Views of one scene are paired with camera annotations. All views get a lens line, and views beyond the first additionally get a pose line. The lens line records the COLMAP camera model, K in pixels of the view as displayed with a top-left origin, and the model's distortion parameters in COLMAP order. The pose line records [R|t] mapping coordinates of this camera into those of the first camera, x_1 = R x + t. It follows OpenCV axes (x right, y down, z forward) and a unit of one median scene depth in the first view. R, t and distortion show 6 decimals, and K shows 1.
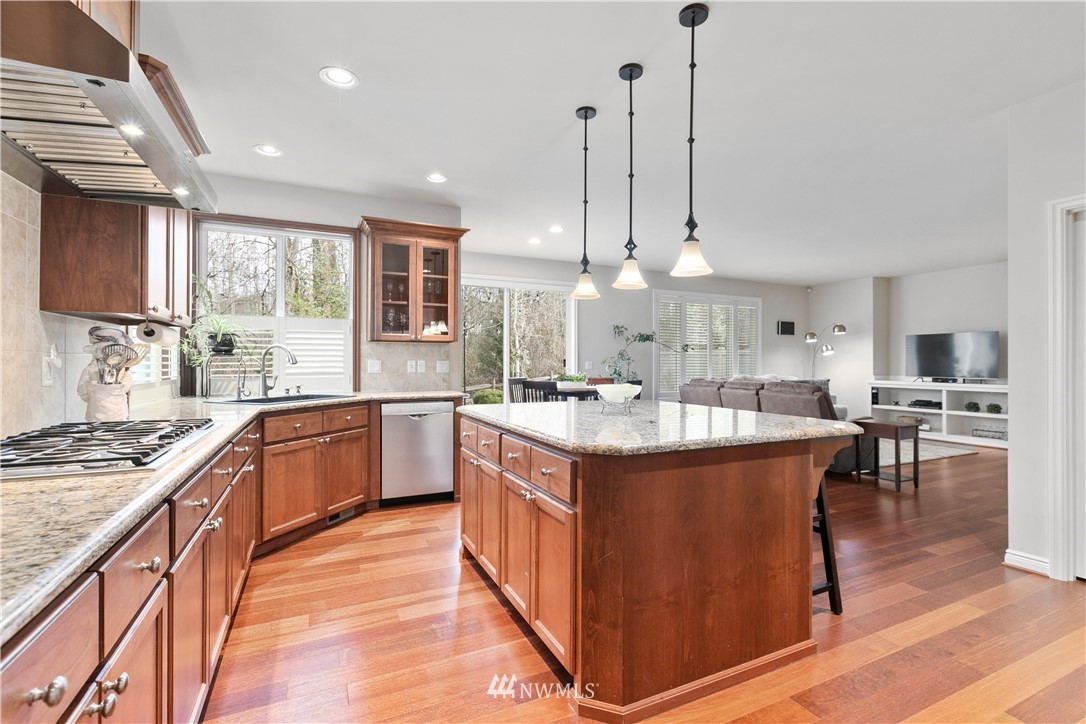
lens RADIAL K [[487.3, 0, 541.6], [0, 487.3, 359.8], [0, 0, 1]] dist [0.001884, 0.000610]
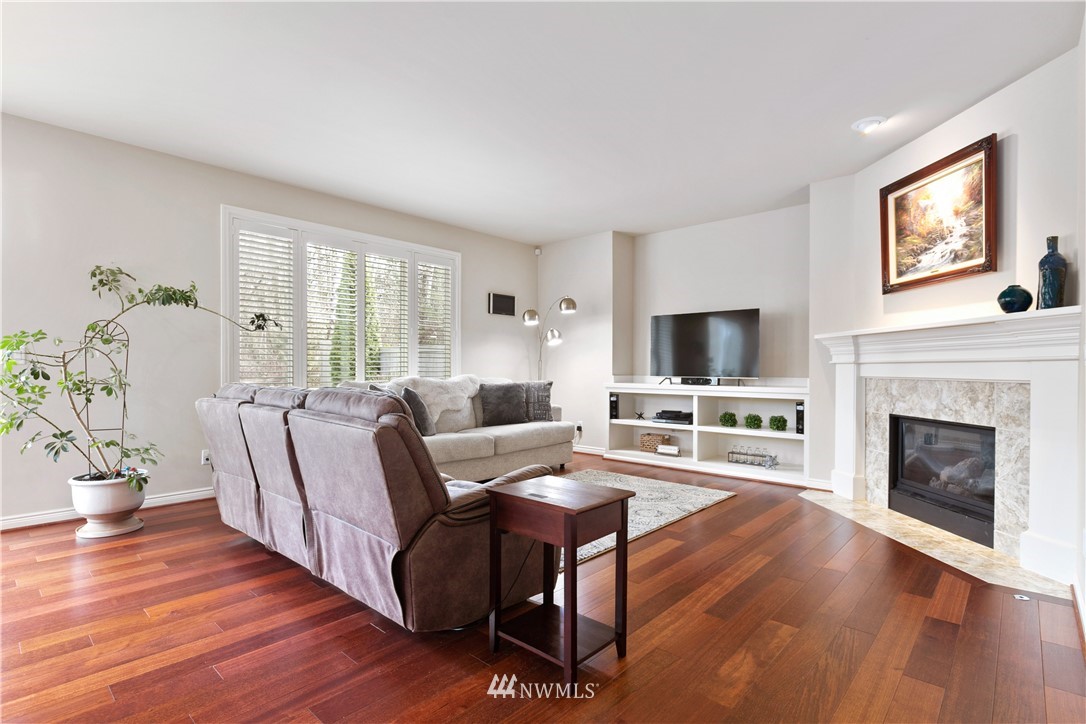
lens RADIAL K [[526.0, 0, 544.0], [0, 526.0, 372.0], [0, 0, 1]] dist [-0.000861, -0.000132]
pose [[0.922803, -0.004633, 0.385244, 0.315081], [-0.000576, 0.999910, 0.013404, 0.017500], [-0.385272, -0.012591, 0.922717, 0.366883]]
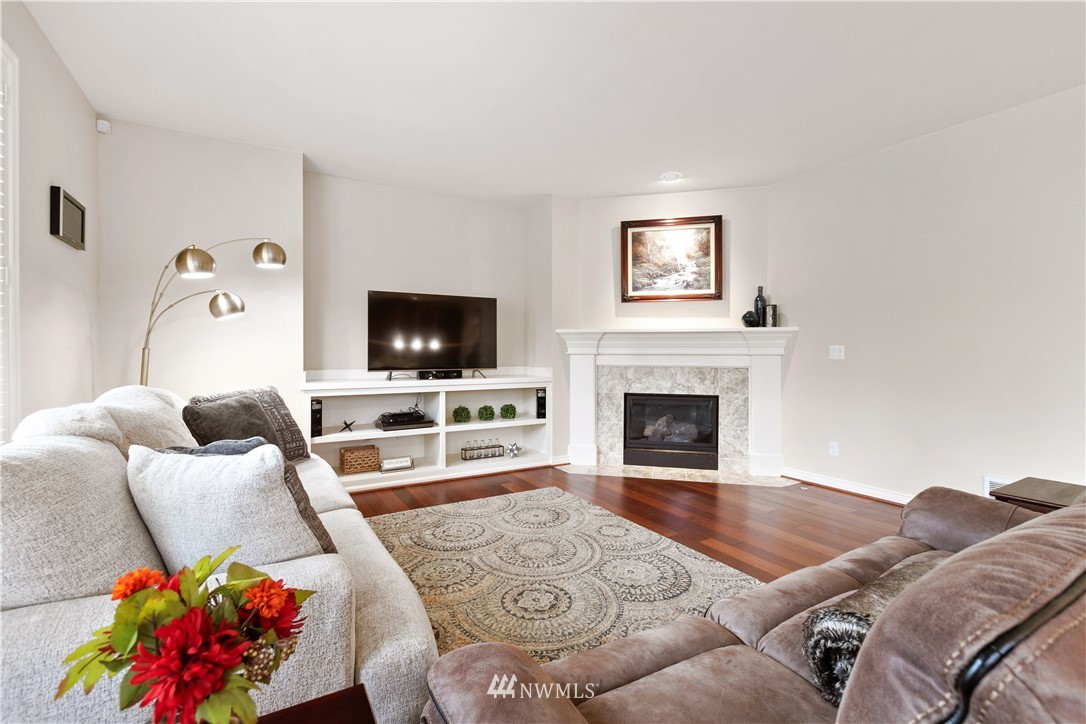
lens RADIAL K [[487.3, 0, 542.9], [0, 487.3, 351.2], [0, 0, 1]] dist [0.001884, 0.000610]
pose [[-0.099157, -0.005886, 0.995054, 0.214347], [-0.006747, 0.999963, 0.005243, 0.009025], [-0.995049, -0.006194, -0.099193, 0.842304]]
